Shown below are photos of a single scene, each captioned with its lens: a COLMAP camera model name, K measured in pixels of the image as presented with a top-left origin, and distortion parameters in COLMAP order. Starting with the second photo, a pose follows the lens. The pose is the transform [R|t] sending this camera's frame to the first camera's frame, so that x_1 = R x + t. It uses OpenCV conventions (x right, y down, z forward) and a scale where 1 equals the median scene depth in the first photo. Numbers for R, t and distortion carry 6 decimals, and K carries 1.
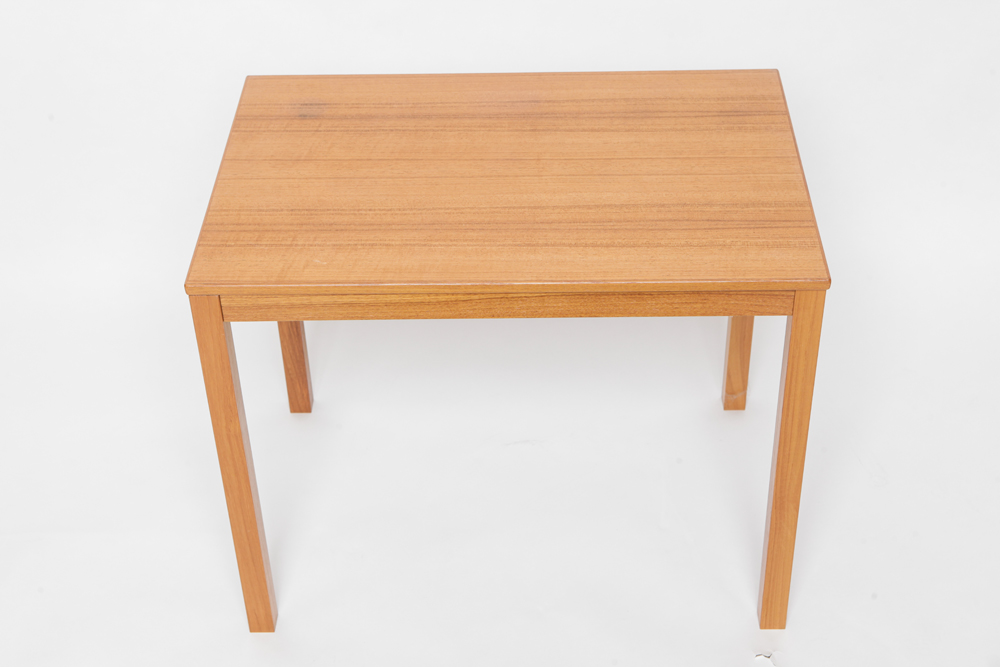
lens RADIAL K [[1545.2, 0, 514.4], [0, 1545.2, 348.4], [0, 0, 1]] dist [0.048228, 0.000000]
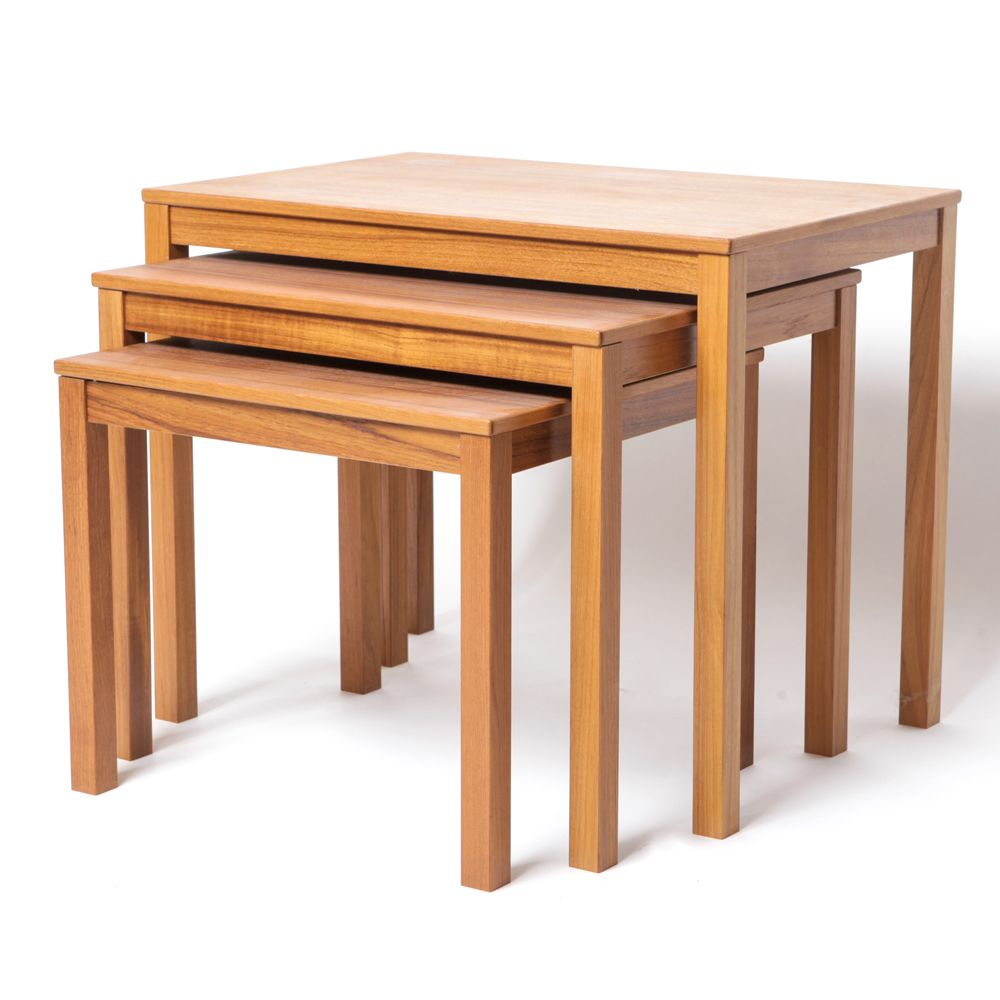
lens RADIAL K [[2995.0, 0, 499.1], [0, 2995.0, 499.9], [0, 0, 1]] dist [0.205751, 0.000000]
pose [[0.827743, 0.139420, -0.543510, 0.937075], [-0.364207, 0.870356, -0.331411, 0.617327], [0.426842, 0.472274, 0.771209, -0.219431]]
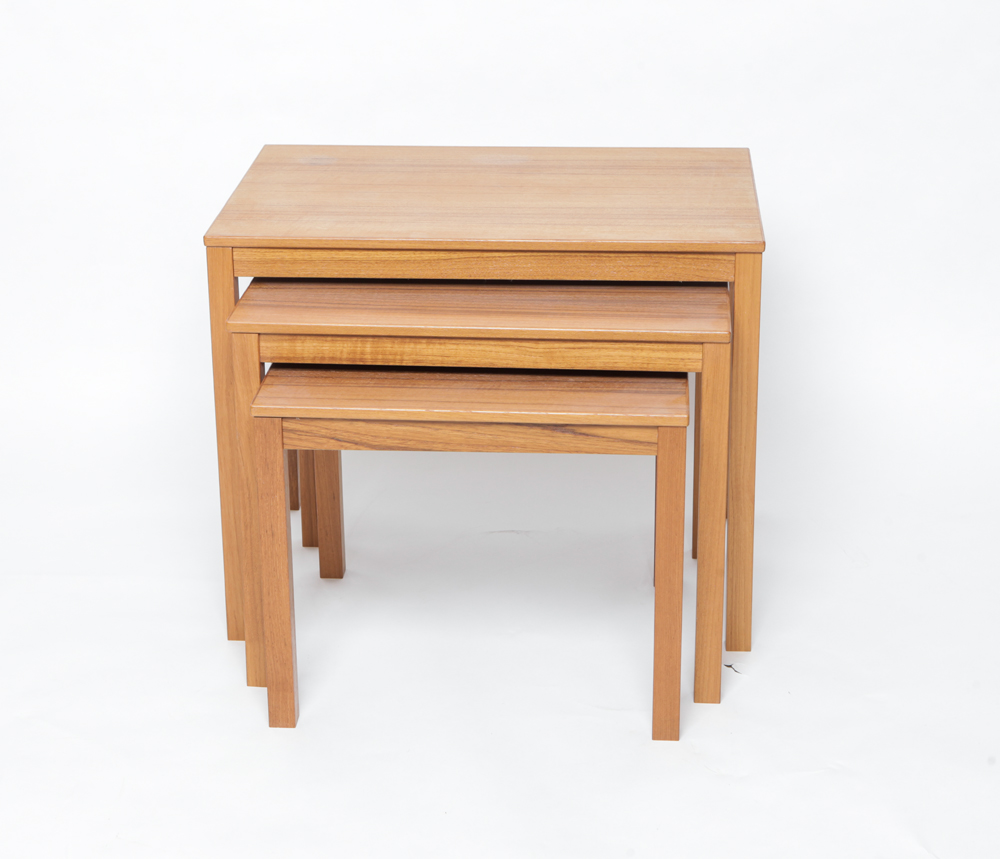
lens RADIAL K [[2188.7, 0, 496.5], [0, 2188.7, 425.6], [0, 0, 1]] dist [0.070589, 0.000000]
pose [[0.998467, 0.030002, -0.046514, 0.080315], [-0.042491, 0.954008, -0.296754, 0.538163], [0.035472, 0.298276, 0.953820, -0.479831]]
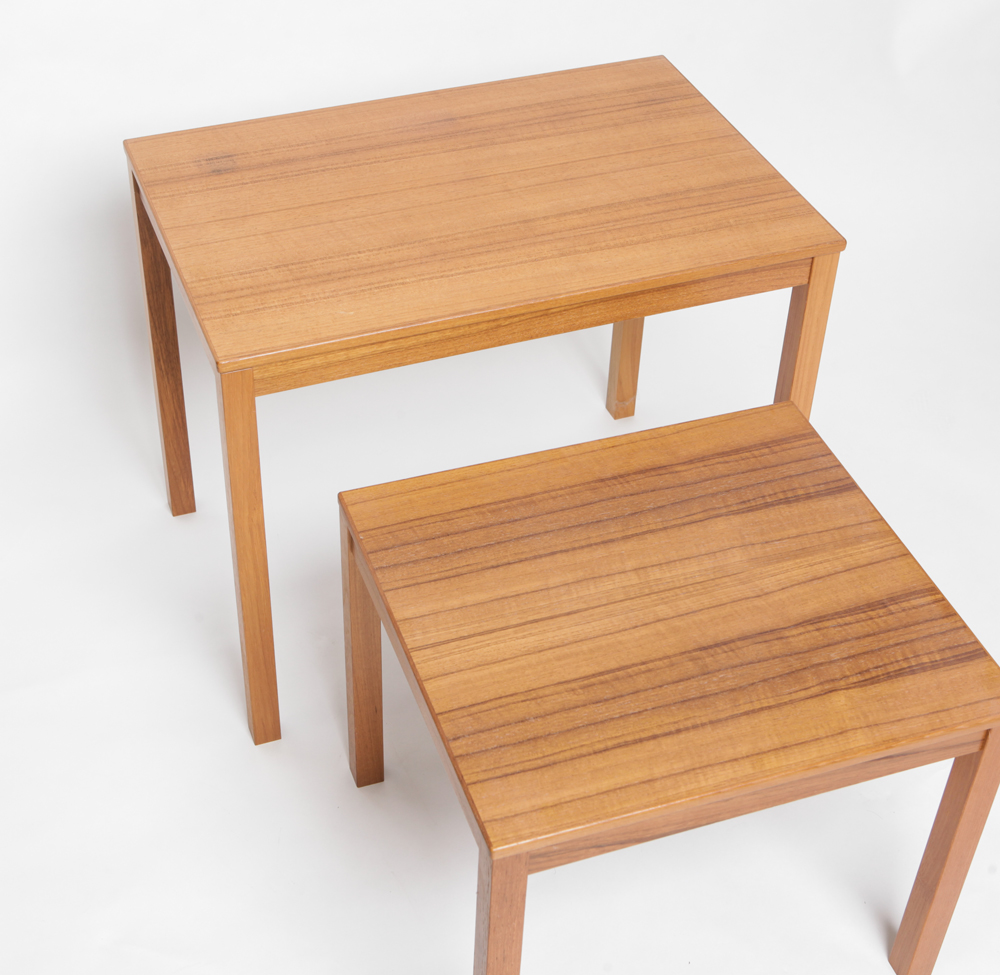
lens RADIAL K [[1674.4, 0, 459.2], [0, 1674.4, 497.8], [0, 0, 1]] dist [-0.041076, 0.000000]
pose [[0.935216, -0.205299, 0.288486, -0.356953], [0.194578, 0.978685, 0.065690, -0.000549], [-0.295823, -0.005301, 0.955228, 0.031845]]
